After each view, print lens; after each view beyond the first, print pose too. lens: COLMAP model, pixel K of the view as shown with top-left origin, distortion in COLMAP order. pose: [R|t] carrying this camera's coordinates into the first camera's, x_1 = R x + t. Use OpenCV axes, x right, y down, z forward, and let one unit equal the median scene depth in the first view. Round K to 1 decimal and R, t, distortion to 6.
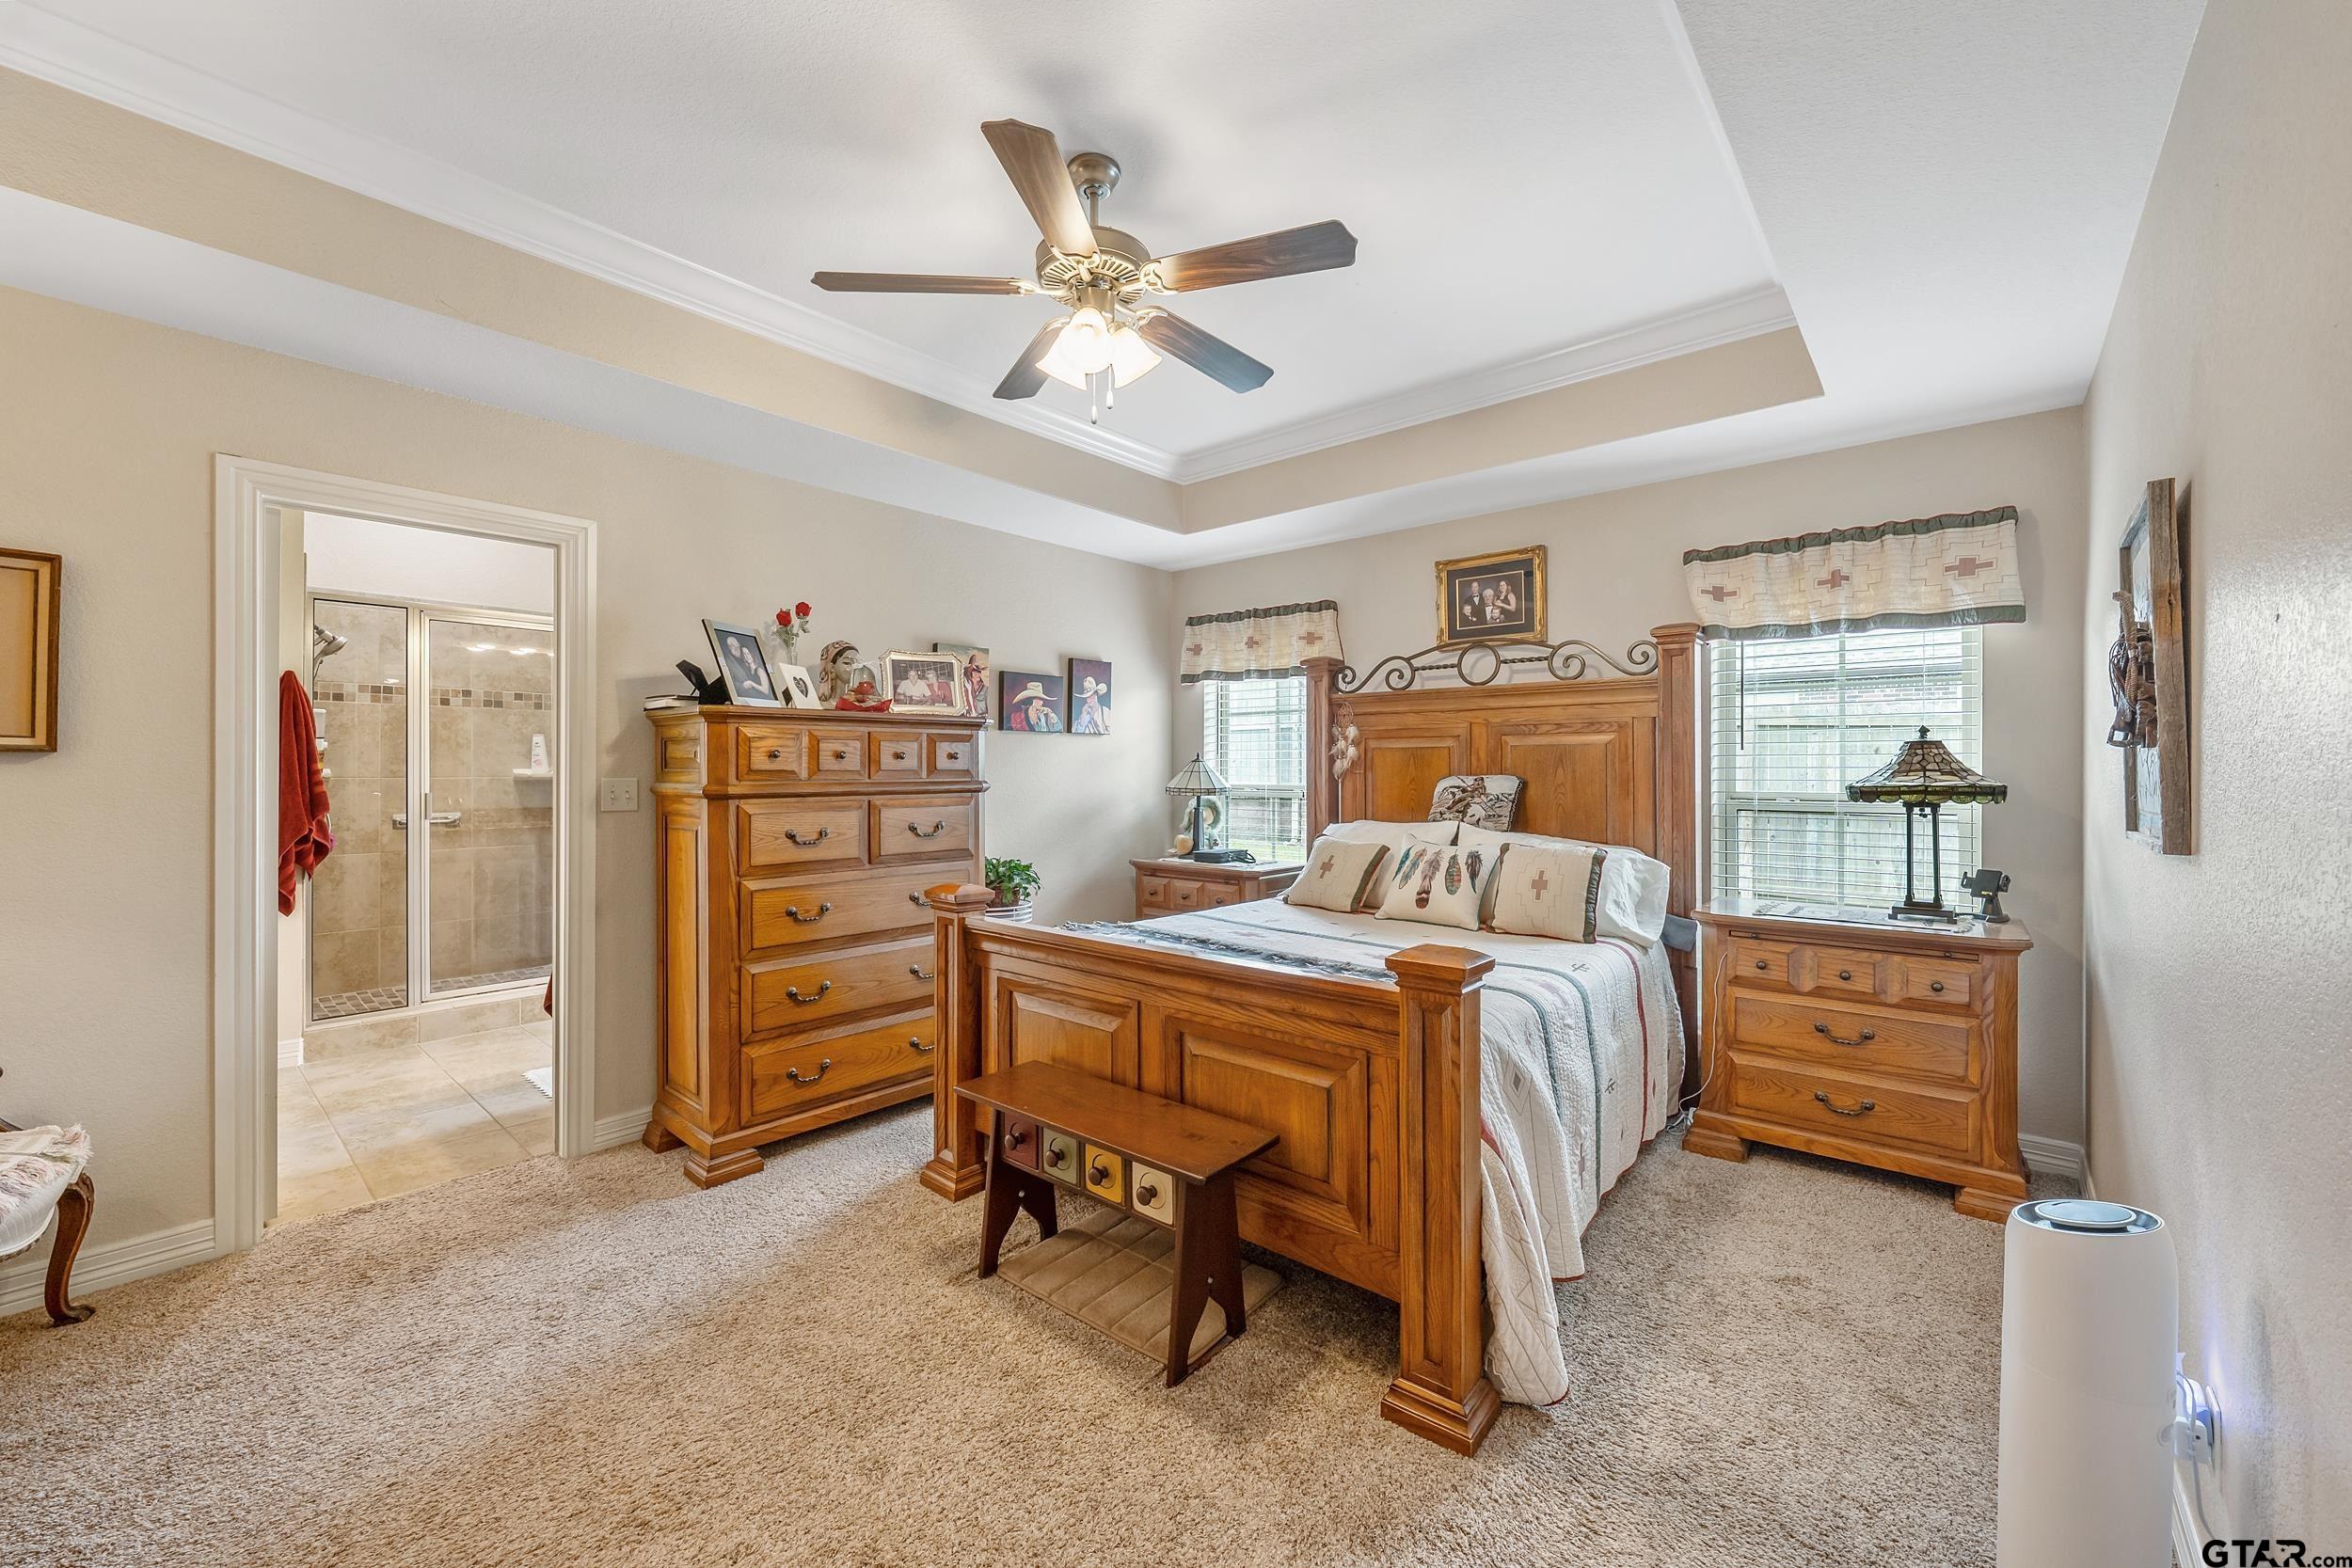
lens RADIAL K [[925.5, 0, 1178.3], [0, 925.5, 761.5], [0, 0, 1]] dist [-0.001311, -0.000128]
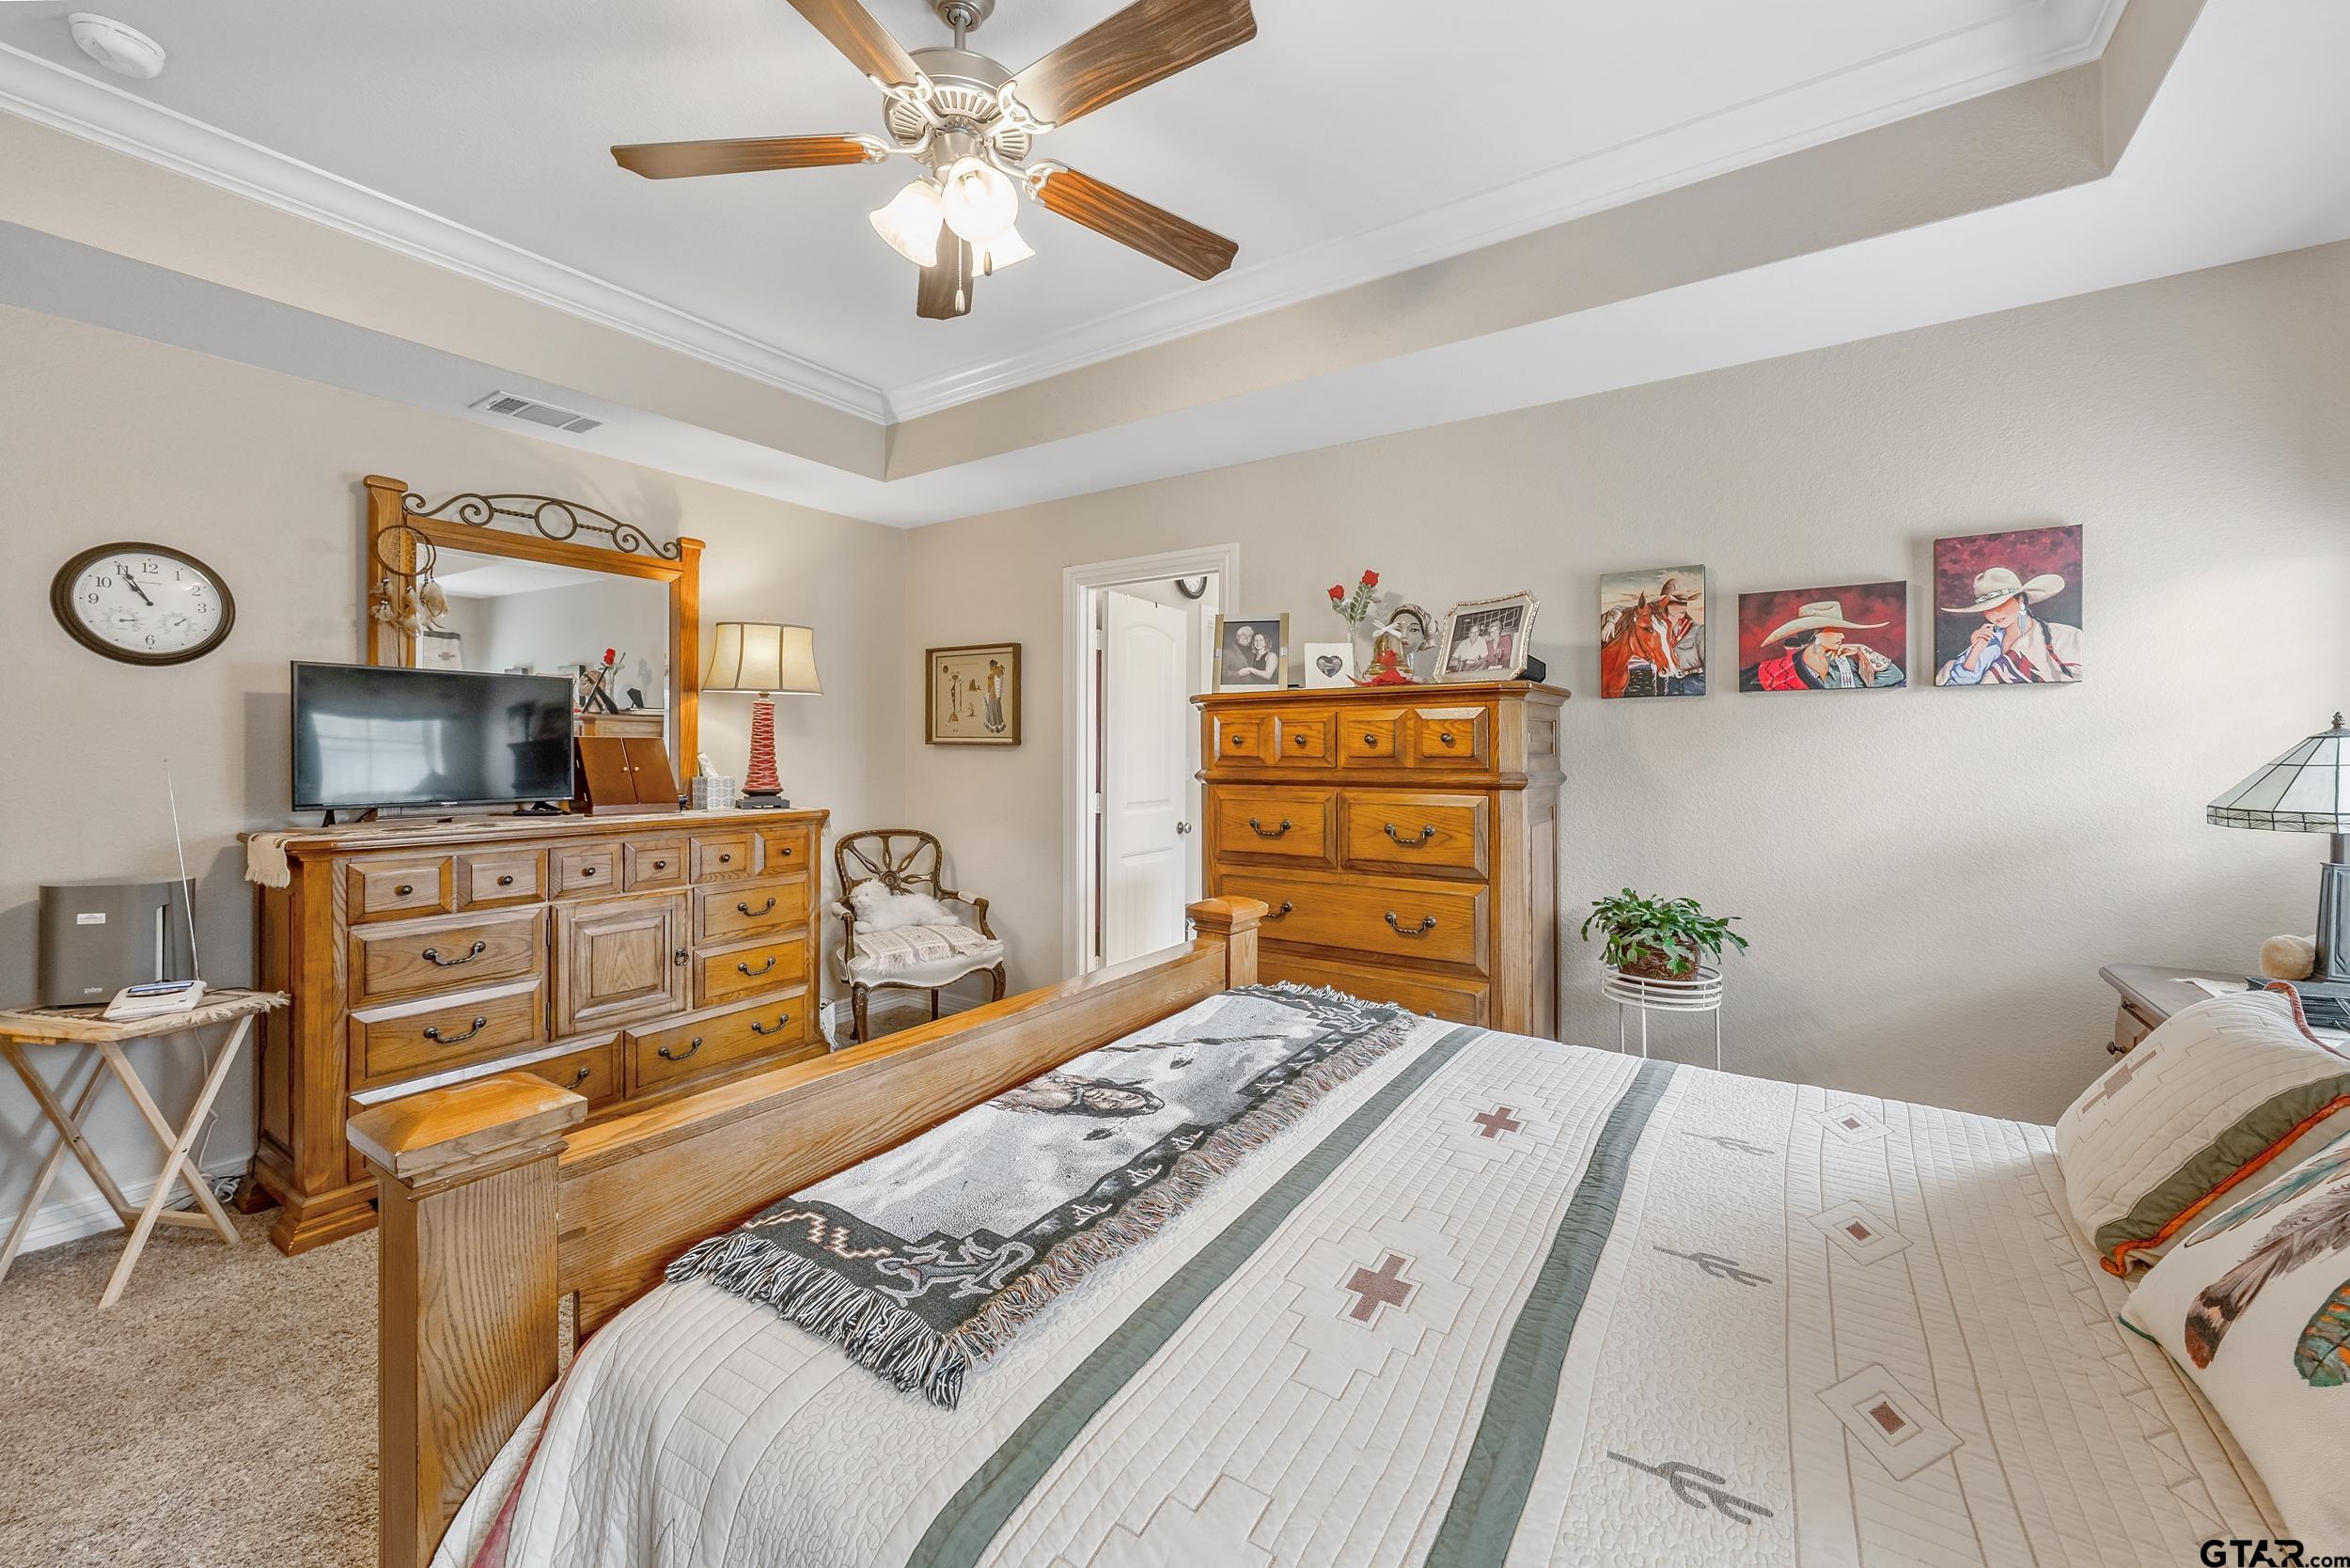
lens RADIAL K [[924.9, 0, 1177.3], [0, 924.9, 761.5], [0, 0, 1]] dist [-0.001311, -0.000128]
pose [[0.120387, 0.008646, -0.992689, 0.378087], [0.006801, 0.999931, 0.009534, 0.003485], [0.992704, -0.007899, 0.120320, 0.576225]]
